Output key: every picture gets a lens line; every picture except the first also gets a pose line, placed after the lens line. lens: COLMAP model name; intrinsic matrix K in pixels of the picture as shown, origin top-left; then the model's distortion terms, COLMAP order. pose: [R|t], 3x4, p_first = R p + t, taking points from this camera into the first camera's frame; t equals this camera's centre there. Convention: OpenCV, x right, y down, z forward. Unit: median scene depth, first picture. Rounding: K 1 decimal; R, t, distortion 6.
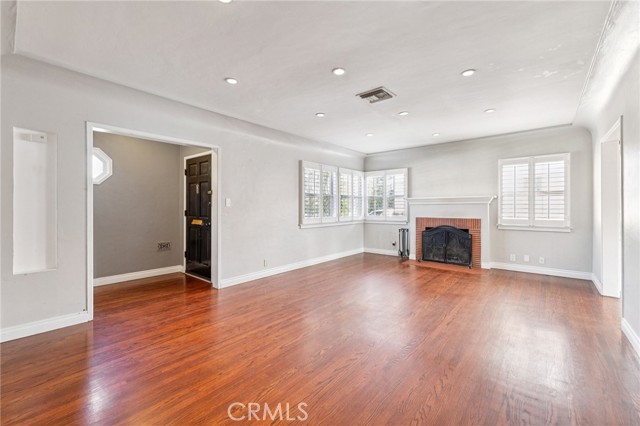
lens RADIAL K [[269.3, 0, 324.4], [0, 269.3, 207.5], [0, 0, 1]] dist [0.001249, 0.000120]
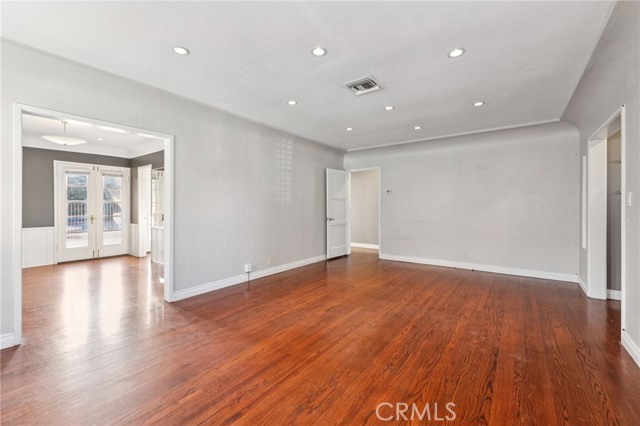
lens RADIAL K [[264.4, 0, 319.0], [0, 264.4, 203.7], [0, 0, 1]] dist [0.000671, 0.000163]
pose [[-0.999423, -0.000534, -0.033960, 0.393960], [-0.000445, 0.999996, -0.002641, -0.011821], [0.033961, -0.002624, -0.999420, 2.000869]]
